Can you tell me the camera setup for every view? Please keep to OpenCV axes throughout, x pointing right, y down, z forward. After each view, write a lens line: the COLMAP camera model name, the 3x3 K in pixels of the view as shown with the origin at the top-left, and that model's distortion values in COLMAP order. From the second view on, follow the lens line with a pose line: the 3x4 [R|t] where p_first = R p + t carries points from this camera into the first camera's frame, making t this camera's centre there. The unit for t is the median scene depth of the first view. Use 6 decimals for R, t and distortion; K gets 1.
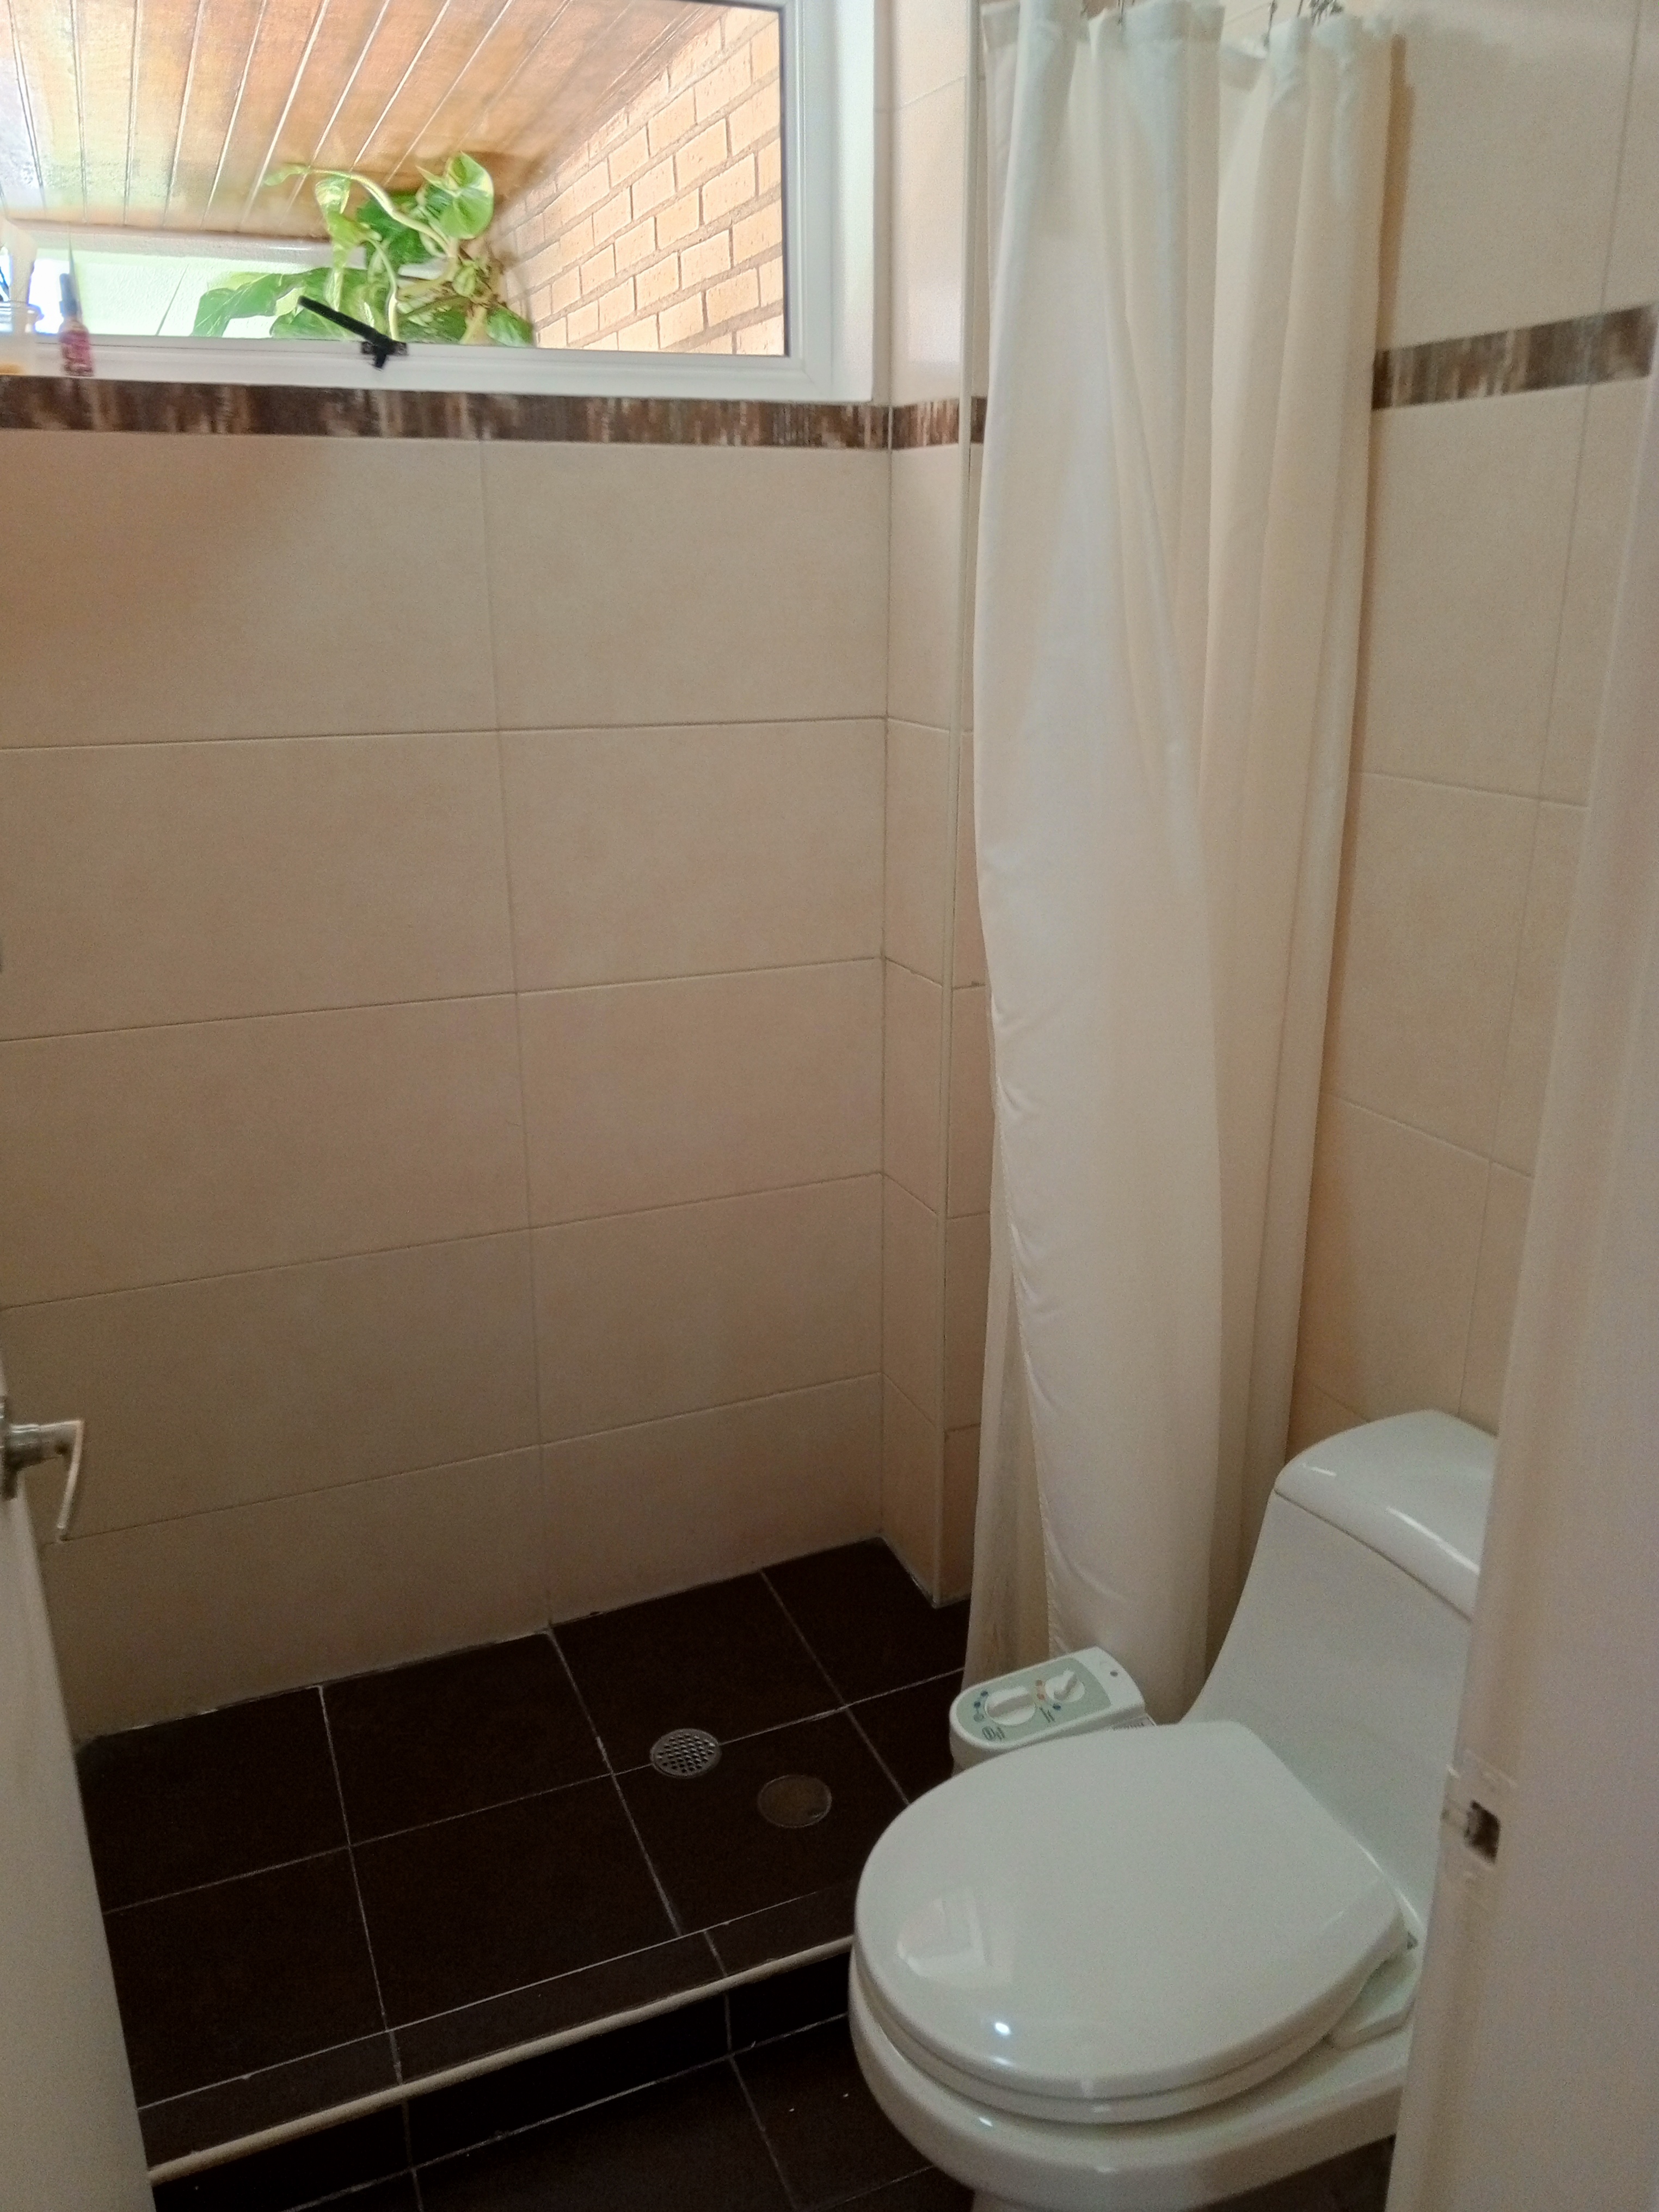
lens RADIAL K [[1710.2, 0, 829.5], [0, 1710.2, 1106.0], [0, 0, 1]] dist [-0.024249, 0.001971]
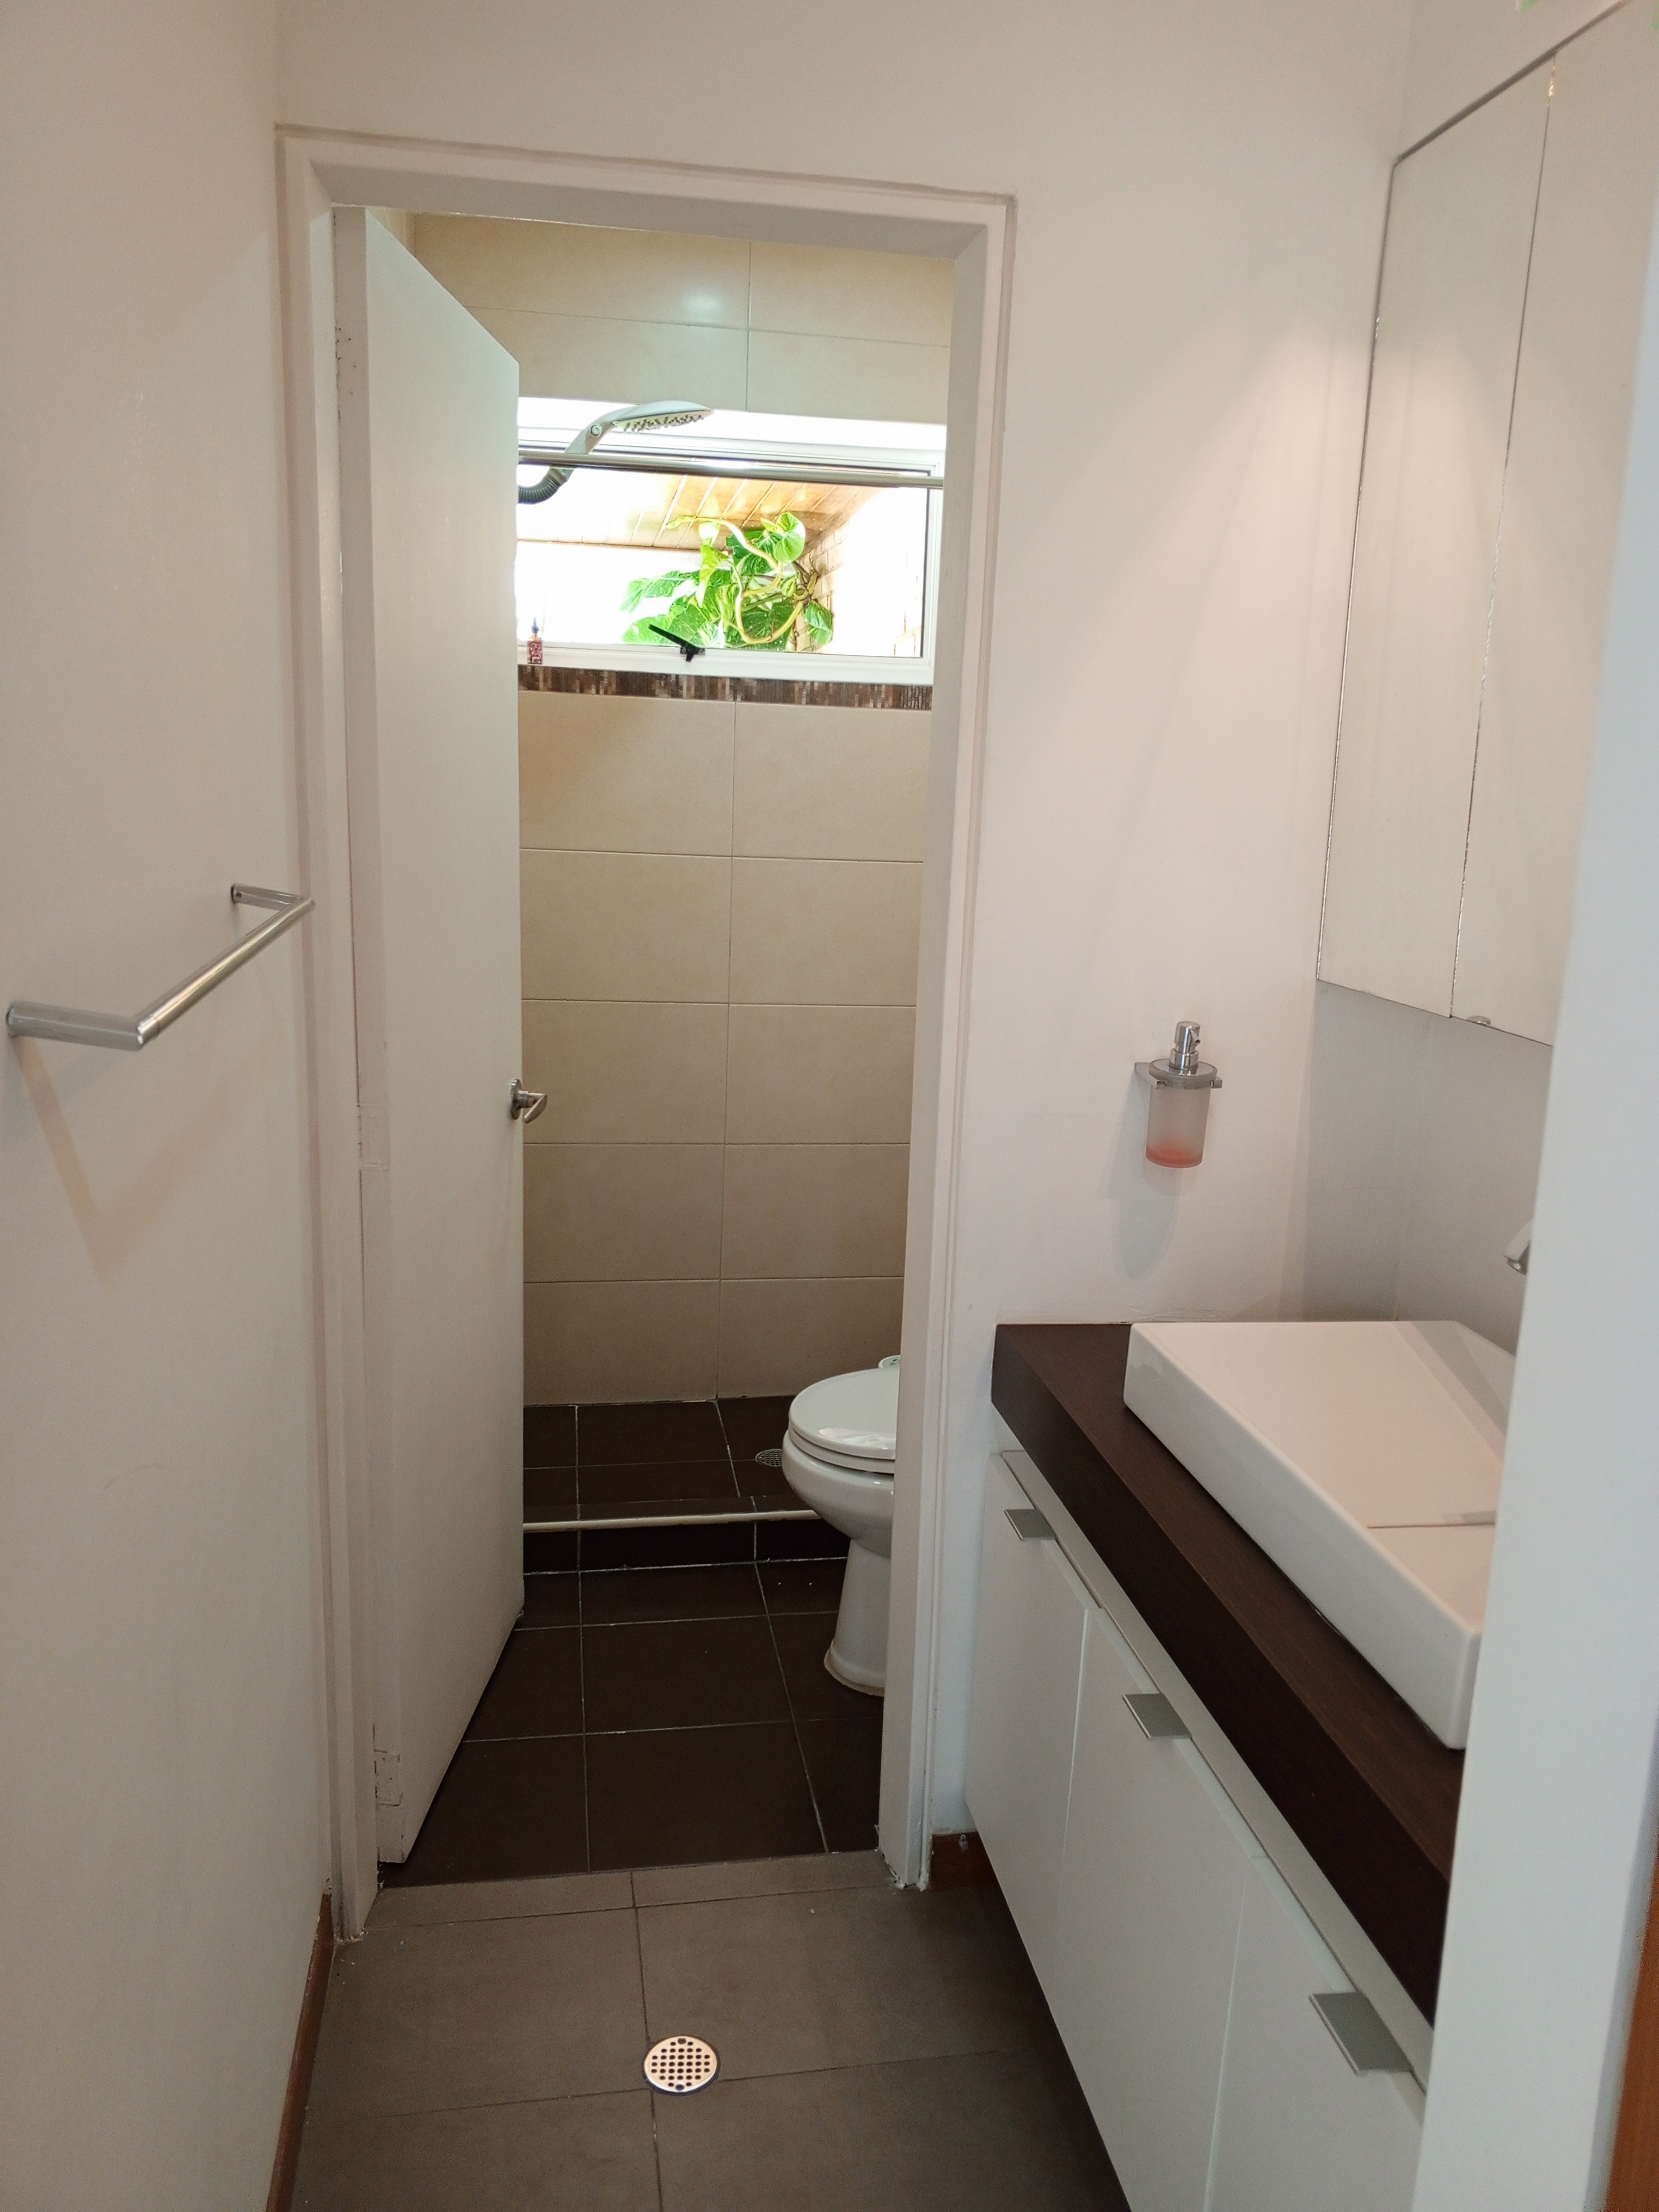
lens RADIAL K [[1650.7, 0, 835.5], [0, 1650.7, 1088.4], [0, 0, 1]] dist [0.075075, -0.165605]
pose [[0.974398, 0.079889, -0.210159, 0.309468], [-0.105065, 0.988197, -0.111481, 0.213027], [0.198772, 0.130708, 0.971290, -0.669026]]
